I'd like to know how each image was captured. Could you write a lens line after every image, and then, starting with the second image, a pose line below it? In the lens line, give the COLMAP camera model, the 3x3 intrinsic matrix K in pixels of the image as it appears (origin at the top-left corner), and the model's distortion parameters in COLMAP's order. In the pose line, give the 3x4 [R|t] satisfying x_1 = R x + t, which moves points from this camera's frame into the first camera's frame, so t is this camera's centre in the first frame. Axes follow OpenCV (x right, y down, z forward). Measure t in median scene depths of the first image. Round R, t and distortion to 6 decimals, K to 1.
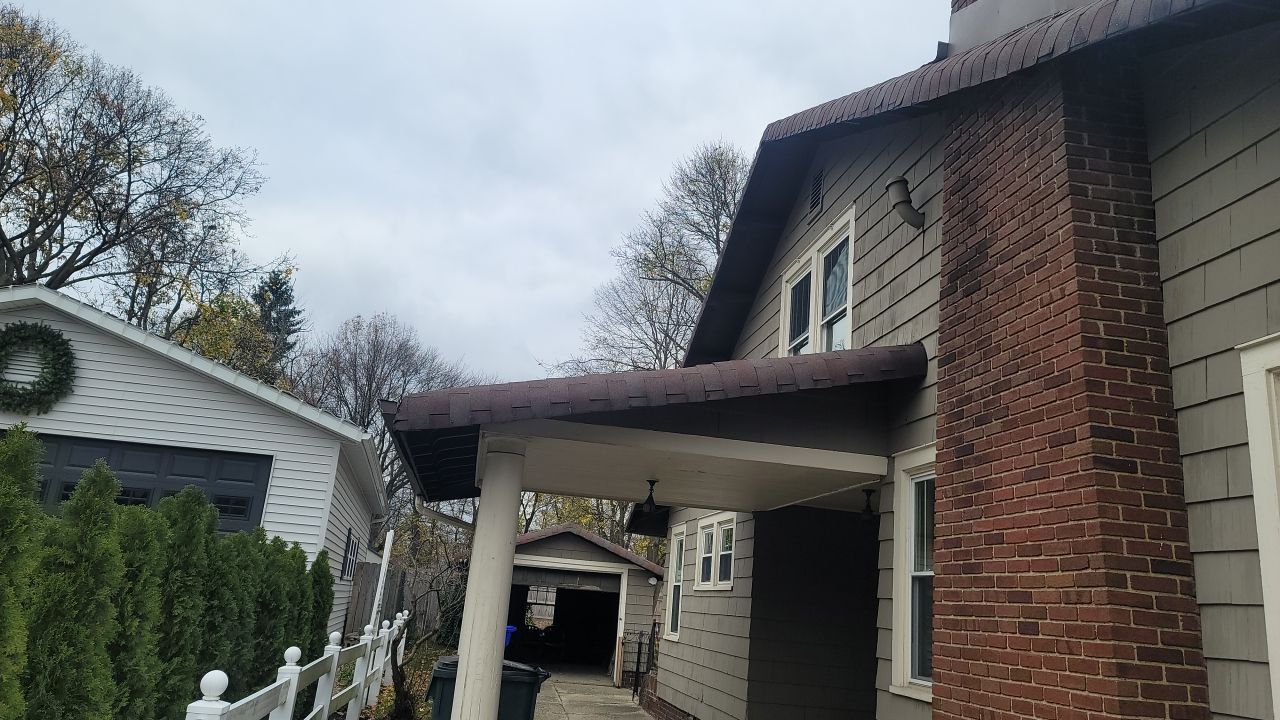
lens RADIAL K [[942.1, 0, 659.5], [0, 942.1, 319.3], [0, 0, 1]] dist [0.100424, -0.077842]
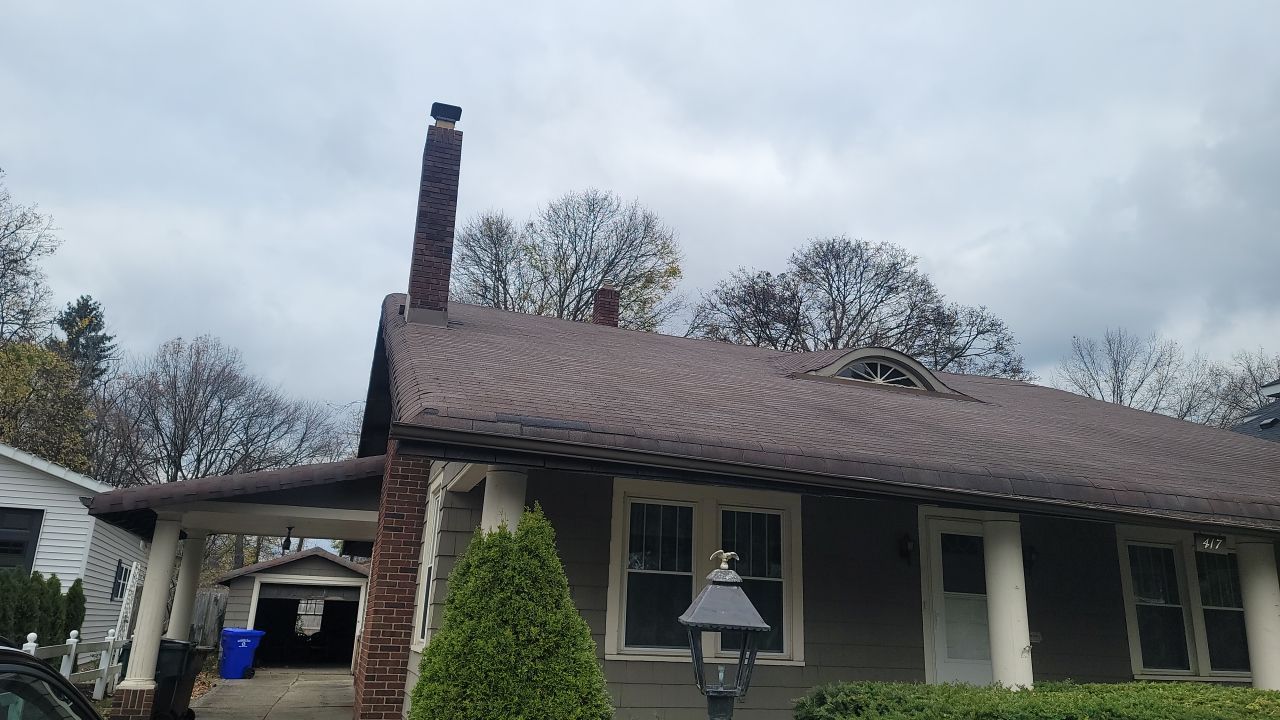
lens RADIAL K [[912.7, 0, 661.1], [0, 912.7, 336.3], [0, 0, 1]] dist [0.087832, -0.066970]
pose [[0.986403, 0.004475, 0.164284, 0.093758], [-0.004738, 0.999988, 0.001210, -0.042824], [-0.164277, -0.001972, 0.986412, -0.176805]]
